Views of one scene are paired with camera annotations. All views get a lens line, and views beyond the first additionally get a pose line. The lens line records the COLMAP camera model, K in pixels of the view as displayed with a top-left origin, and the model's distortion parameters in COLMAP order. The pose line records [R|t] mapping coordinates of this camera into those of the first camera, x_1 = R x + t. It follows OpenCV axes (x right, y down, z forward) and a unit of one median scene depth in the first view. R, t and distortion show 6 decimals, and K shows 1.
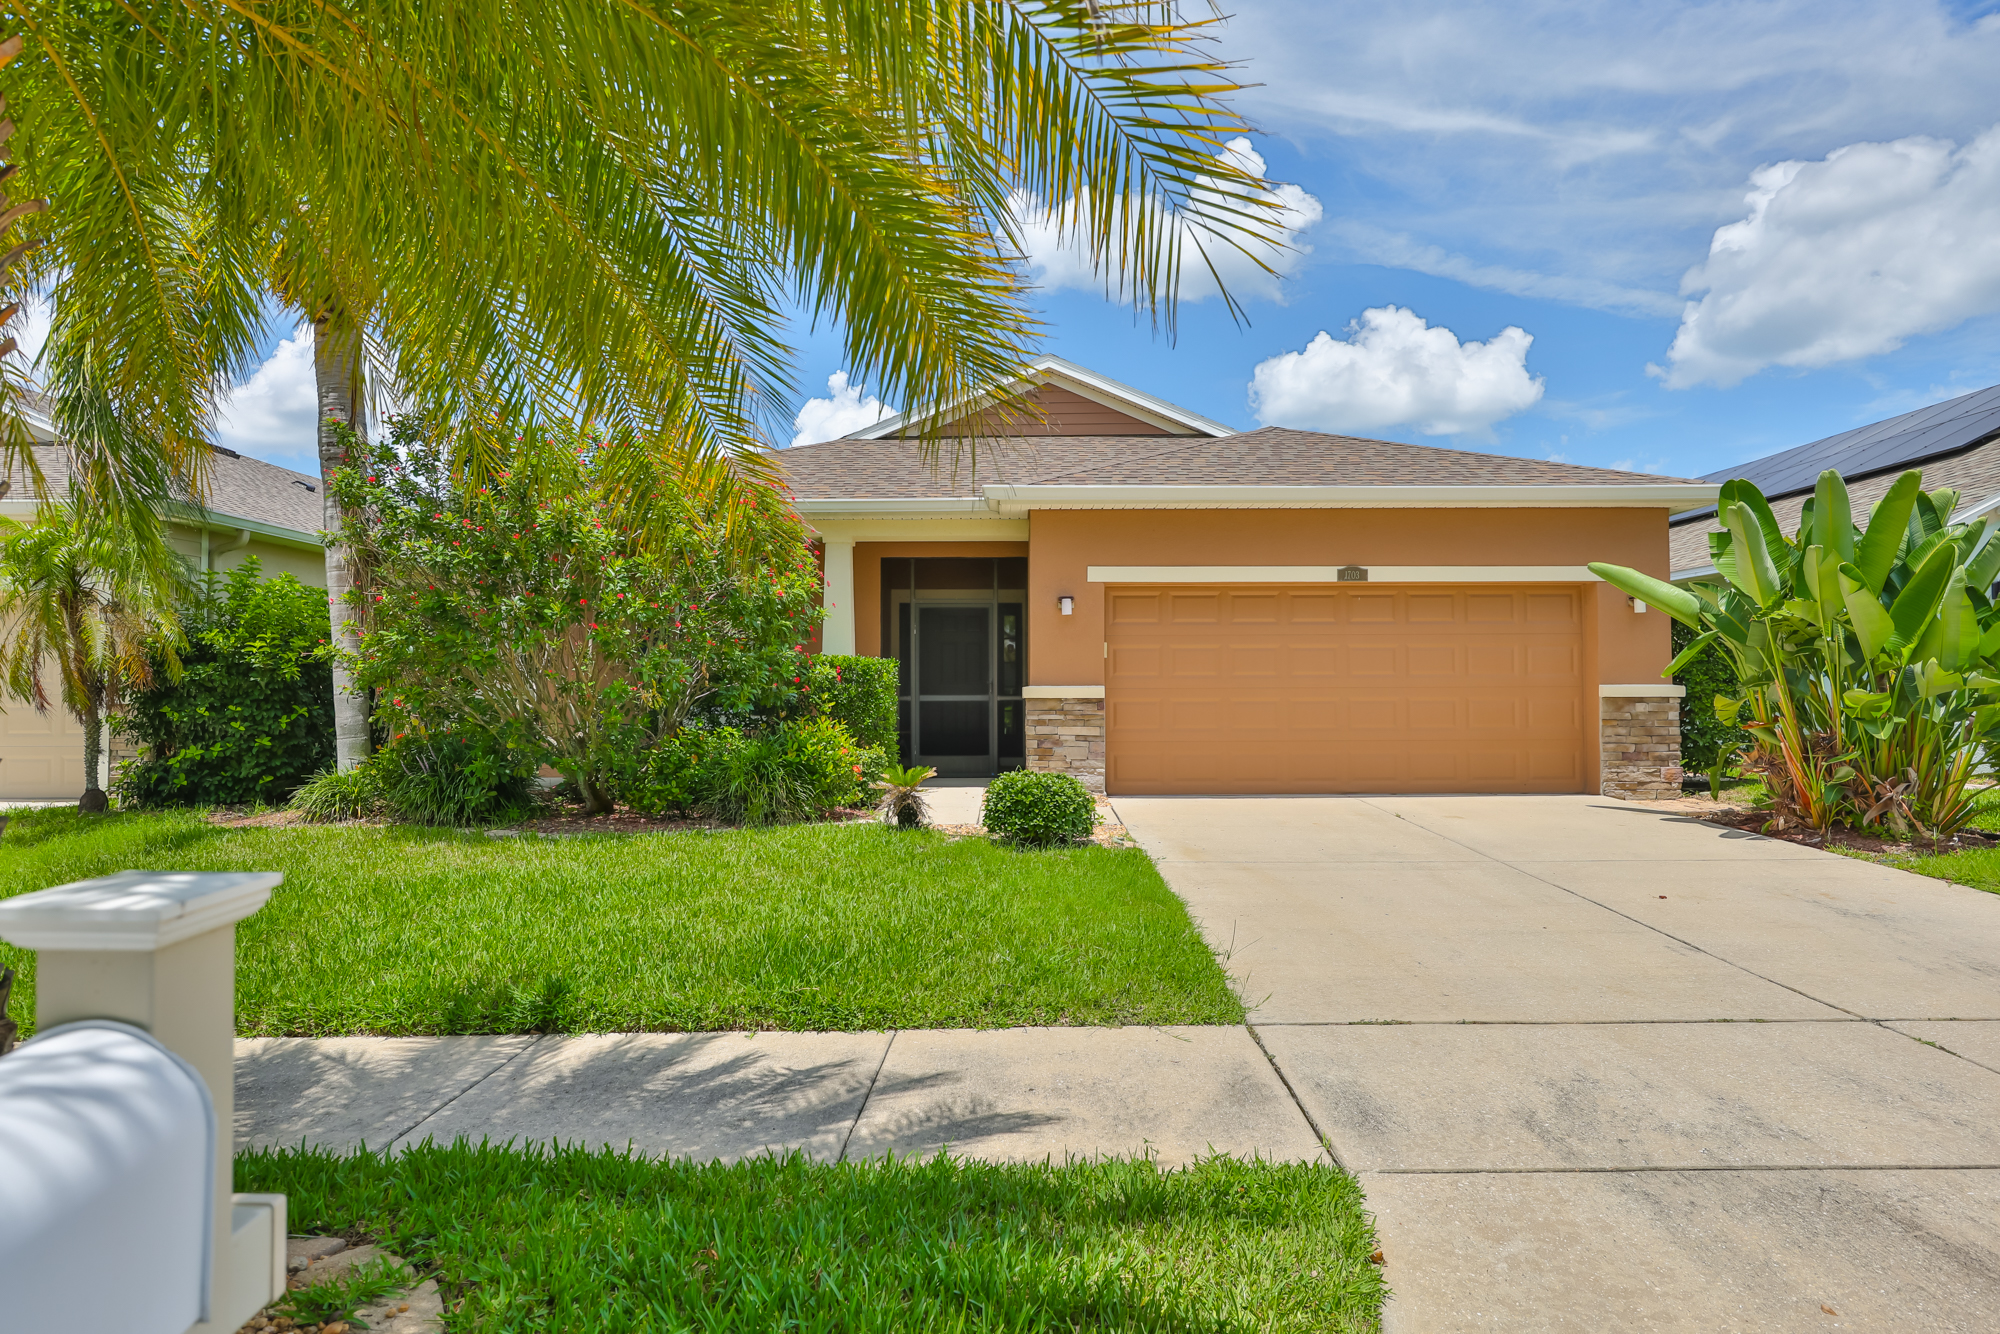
lens RADIAL K [[1055.4, 0, 1004.9], [0, 1055.4, 673.0], [0, 0, 1]] dist [-0.006072, -0.000122]
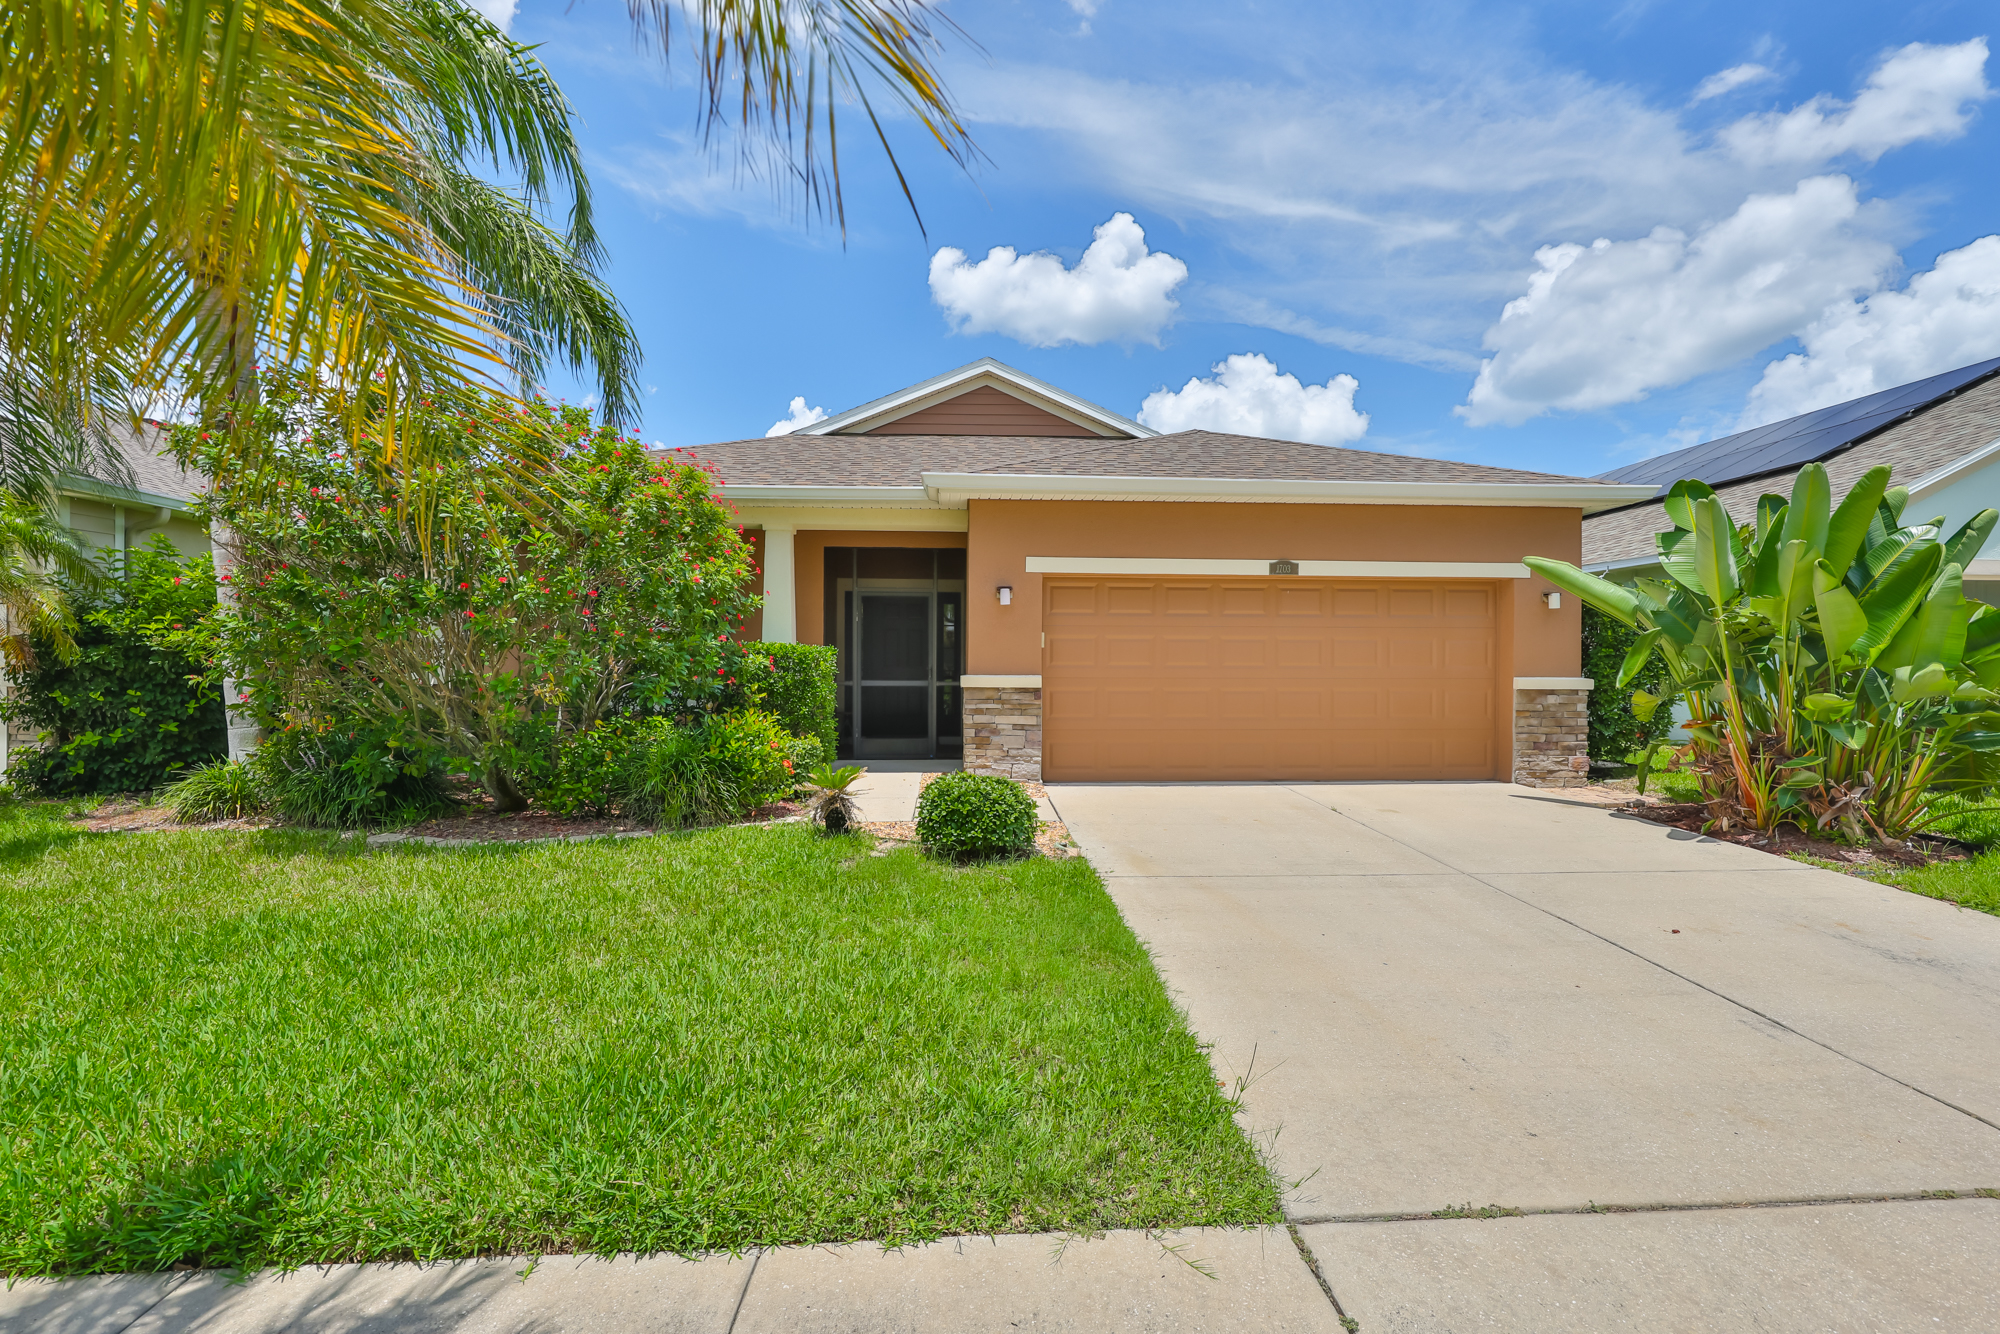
lens RADIAL K [[837.8, 0, 994.6], [0, 837.8, 669.4], [0, 0, 1]] dist [0.008398, -0.000264]
pose [[0.998143, 0.005576, 0.060665, 0.000168], [-0.007309, 0.999571, 0.028373, -0.015193], [-0.060481, -0.028764, 0.997755, 0.188266]]
